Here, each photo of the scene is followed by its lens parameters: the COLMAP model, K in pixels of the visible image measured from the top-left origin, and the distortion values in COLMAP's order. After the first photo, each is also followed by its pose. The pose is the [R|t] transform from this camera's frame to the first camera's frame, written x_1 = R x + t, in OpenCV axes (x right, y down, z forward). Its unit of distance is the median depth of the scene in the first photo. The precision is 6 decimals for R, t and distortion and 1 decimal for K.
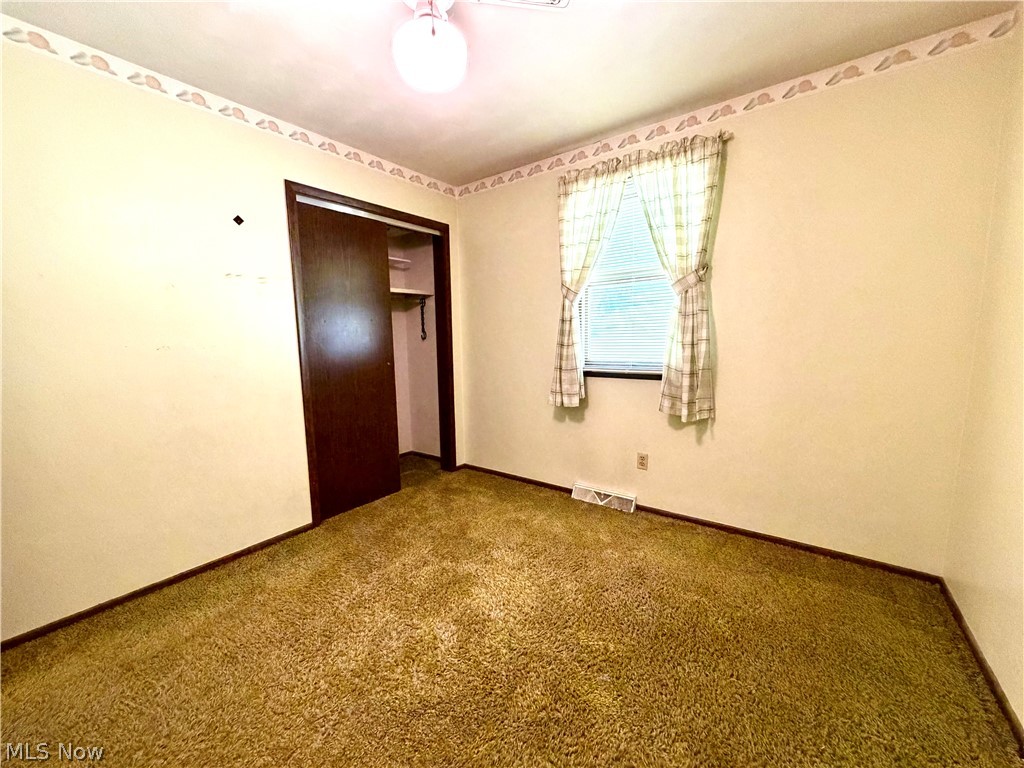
lens RADIAL K [[408.3, 0, 508.4], [0, 408.3, 385.1], [0, 0, 1]] dist [-0.002042, -0.000153]
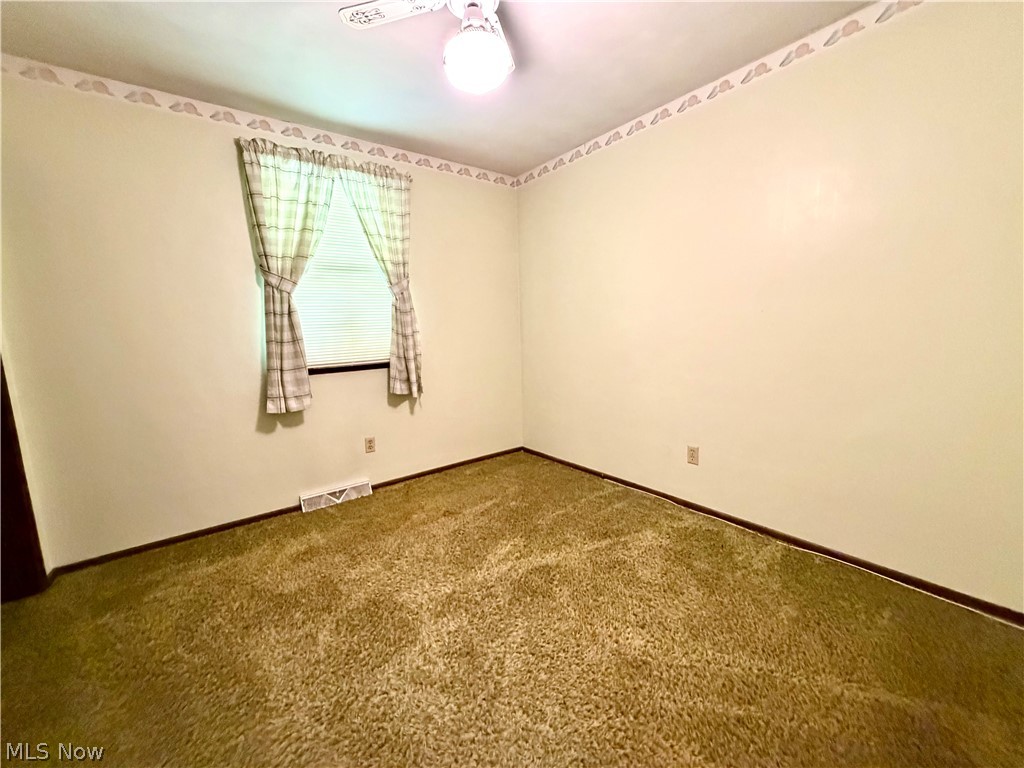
lens RADIAL K [[408.3, 0, 508.4], [0, 408.3, 385.1], [0, 0, 1]] dist [-0.002042, -0.000153]
pose [[0.260375, -0.124543, 0.957441, -0.608046], [0.151025, 0.984693, 0.087017, -0.008889], [-0.953623, 0.121941, 0.275199, 0.332426]]
